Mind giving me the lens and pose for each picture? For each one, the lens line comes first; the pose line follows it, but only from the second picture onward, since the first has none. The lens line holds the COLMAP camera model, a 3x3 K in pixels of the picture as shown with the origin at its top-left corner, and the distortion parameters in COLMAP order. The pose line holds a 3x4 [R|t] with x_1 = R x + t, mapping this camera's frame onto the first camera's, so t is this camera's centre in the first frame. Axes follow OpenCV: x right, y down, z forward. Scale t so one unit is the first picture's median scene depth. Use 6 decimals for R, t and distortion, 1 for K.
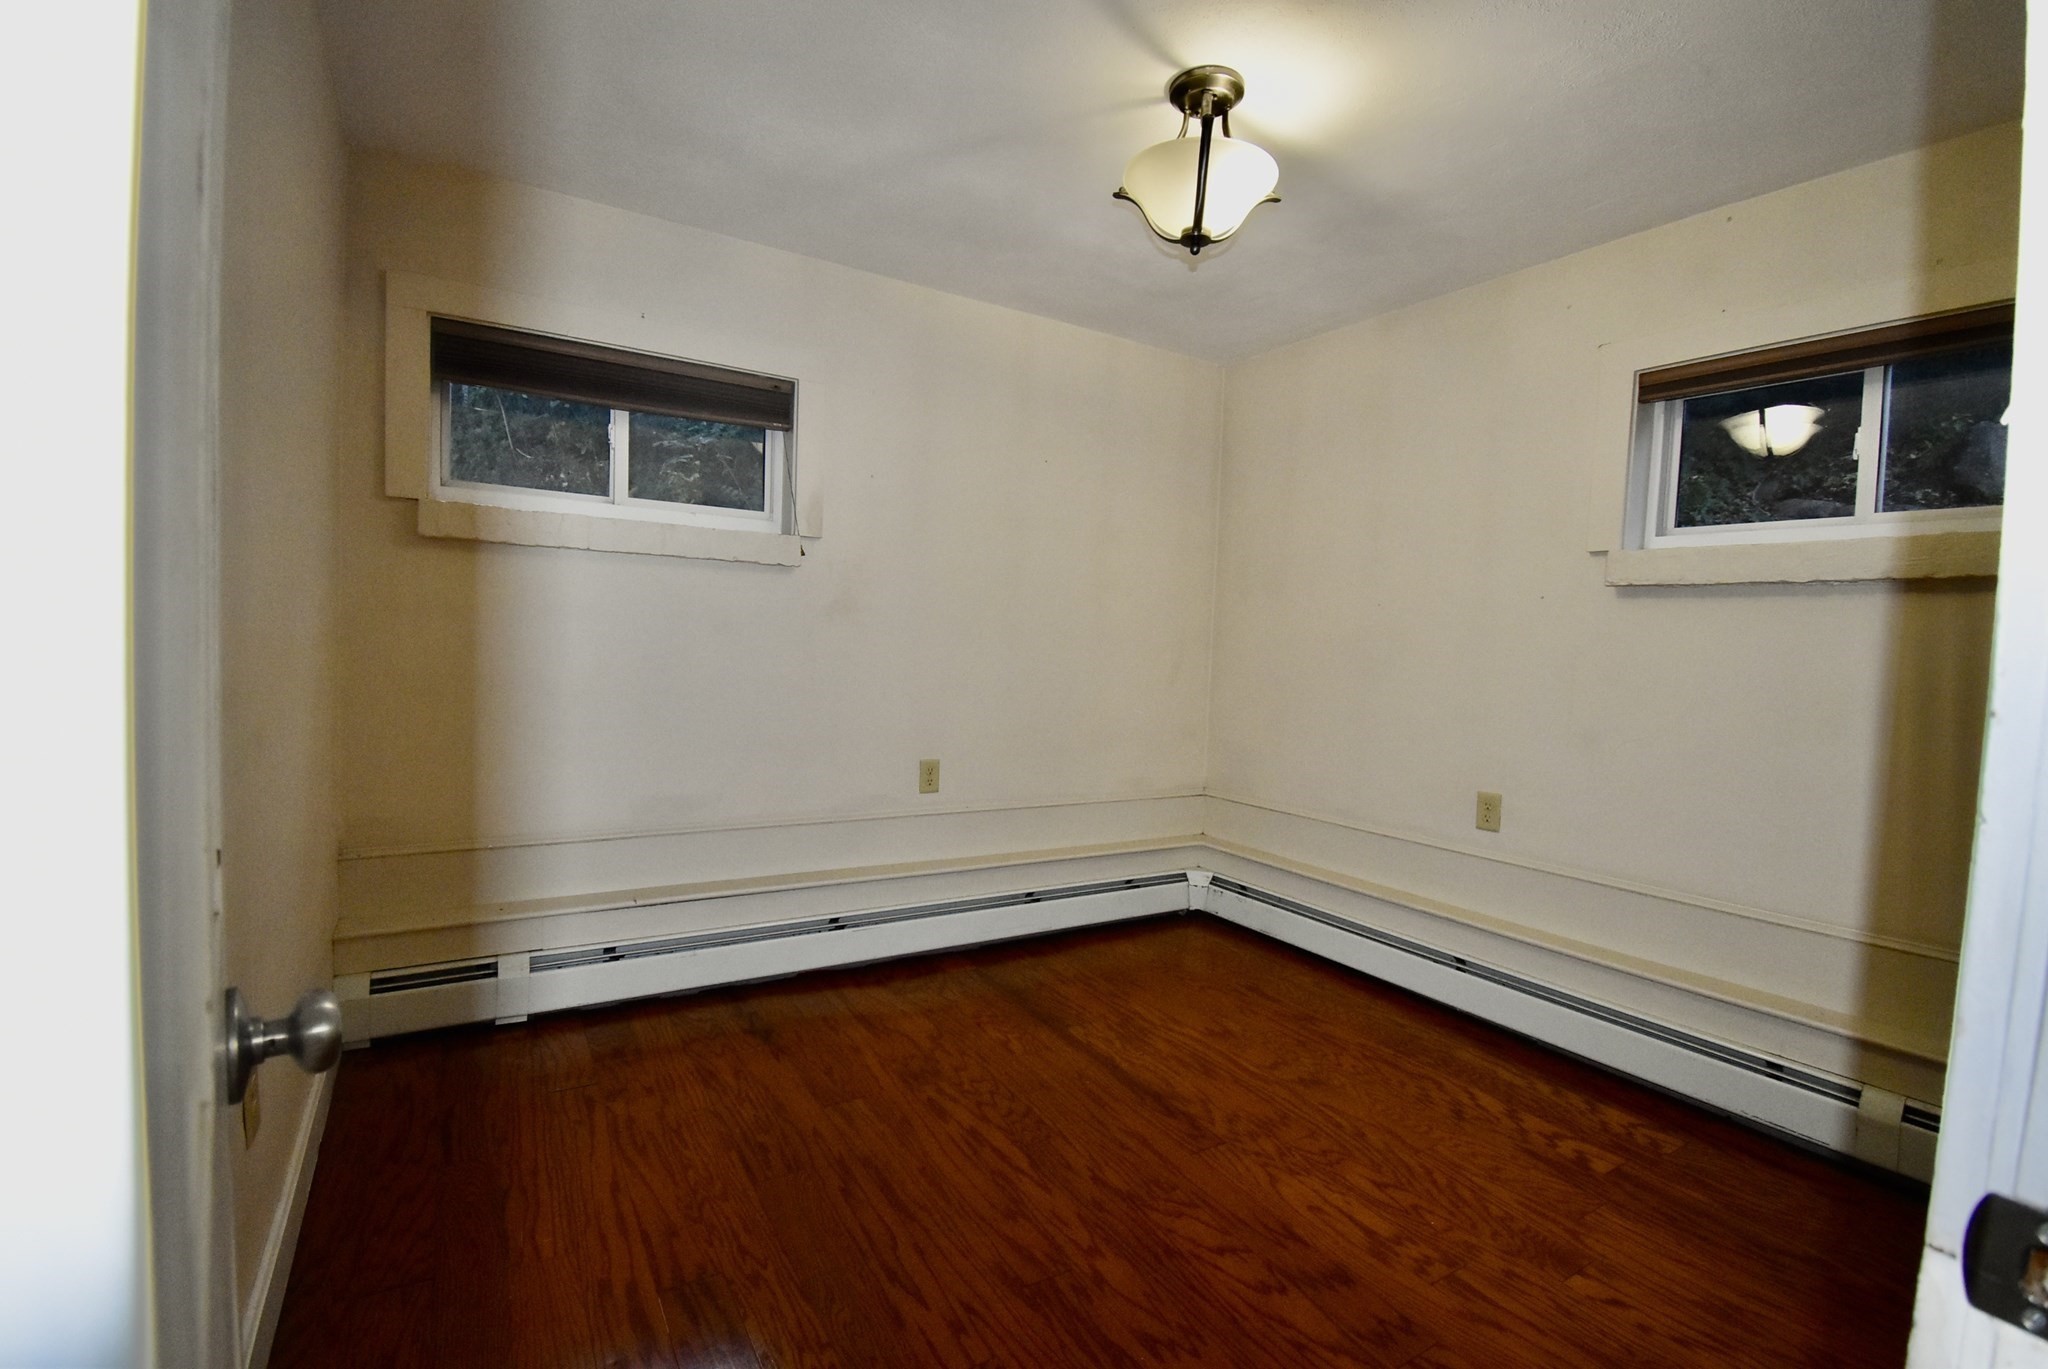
lens RADIAL K [[924.9, 0, 1024.2], [0, 924.9, 690.4], [0, 0, 1]] dist [-0.003176, -0.000377]
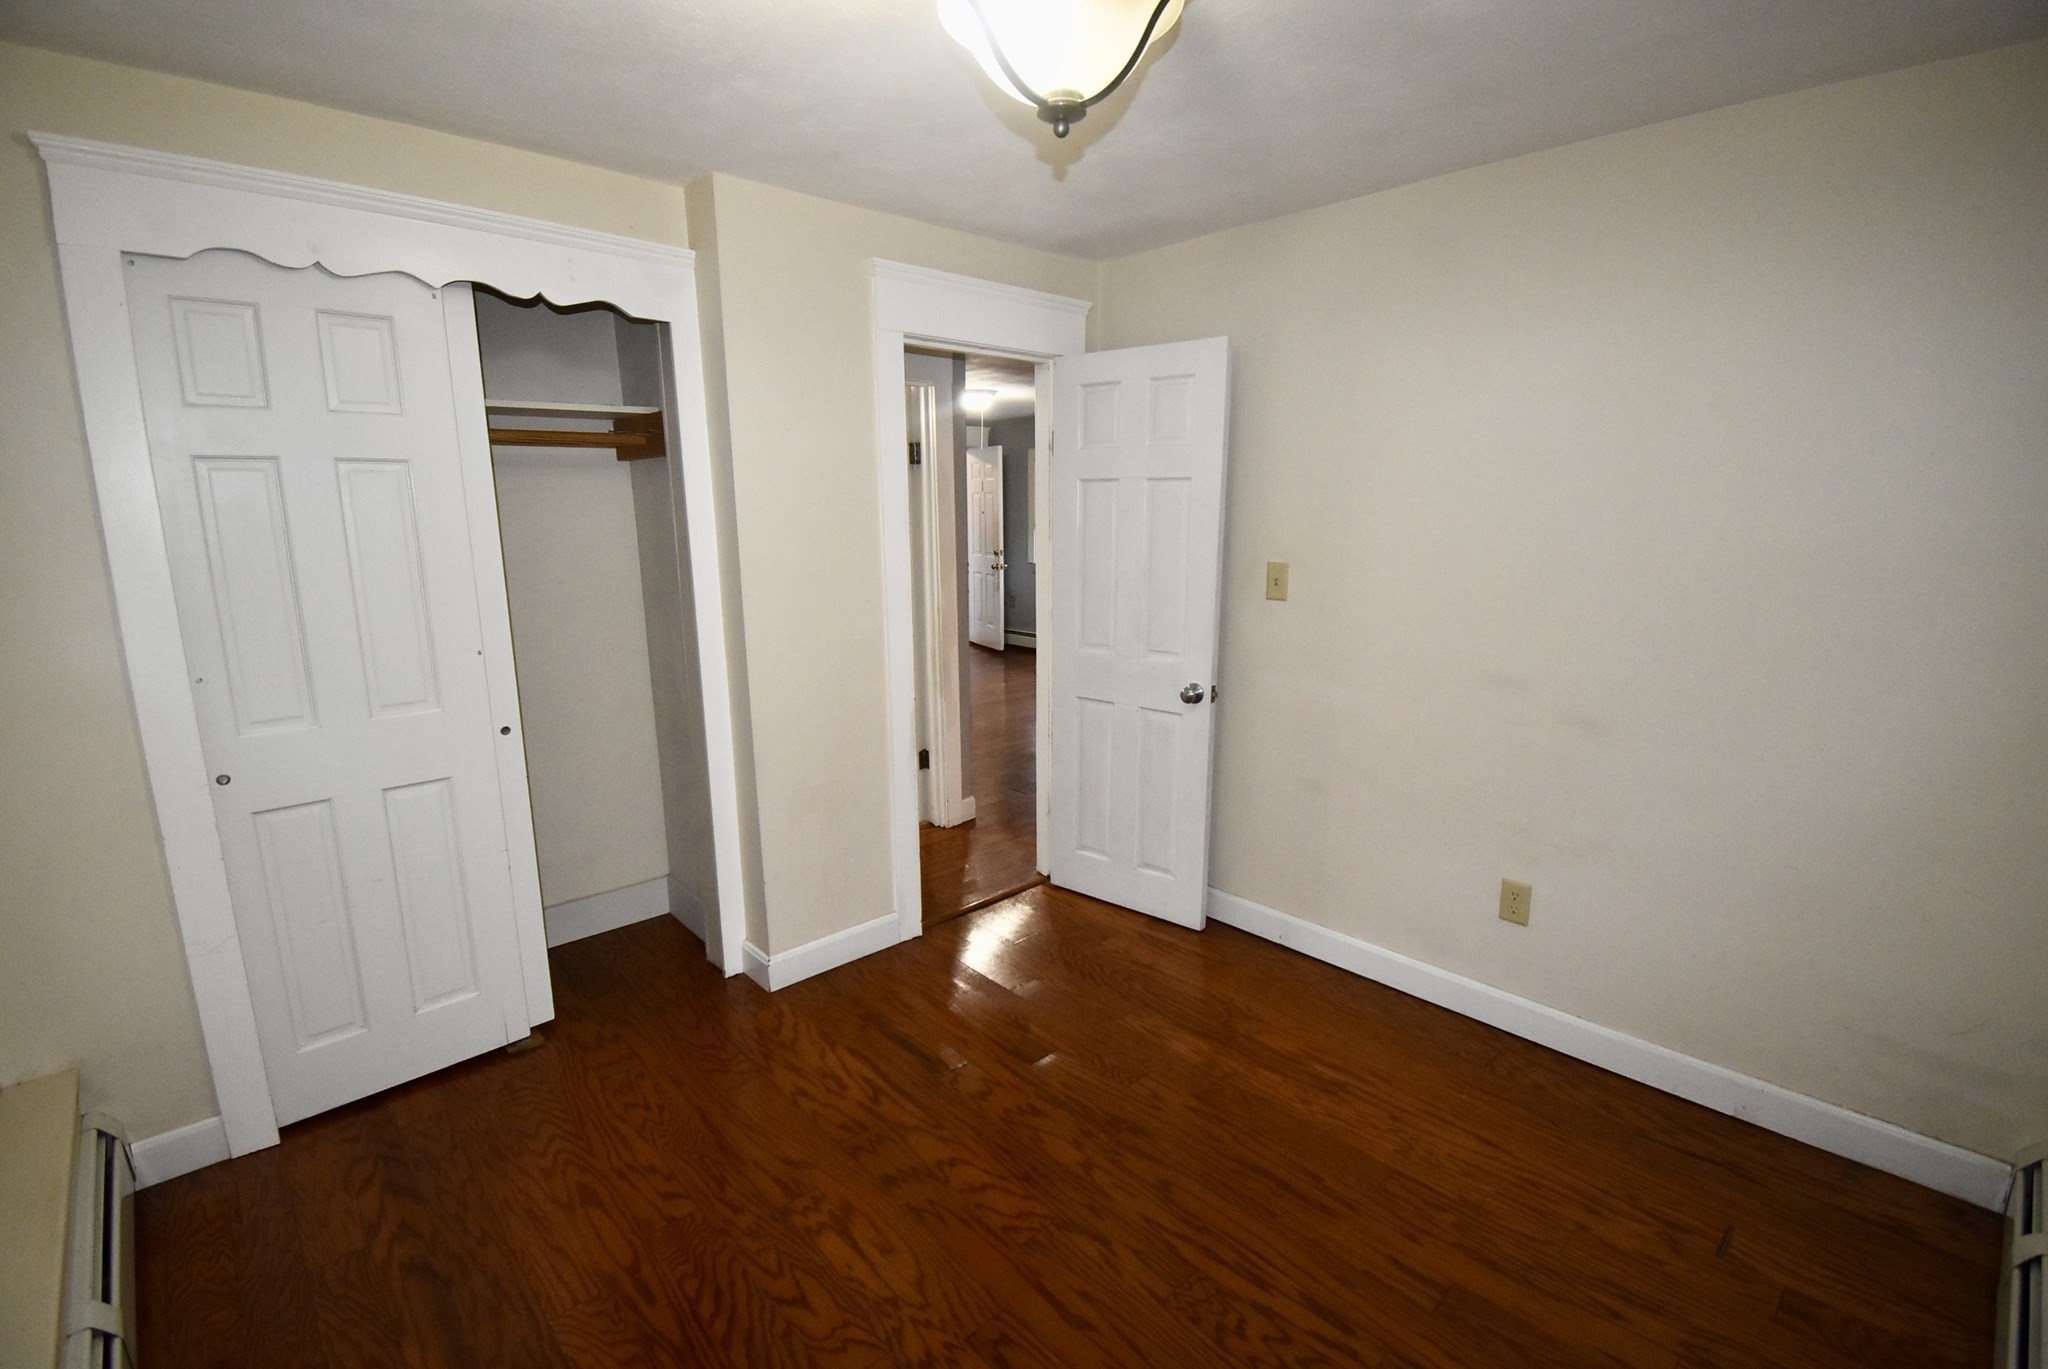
lens RADIAL K [[924.9, 0, 1027.1], [0, 924.9, 685.9], [0, 0, 1]] dist [-0.003176, -0.000377]
pose [[-0.980554, 0.003064, -0.196226, 0.372142], [-0.047539, 0.966390, 0.252646, -0.300261], [0.190405, 0.257062, -0.947452, 1.880579]]
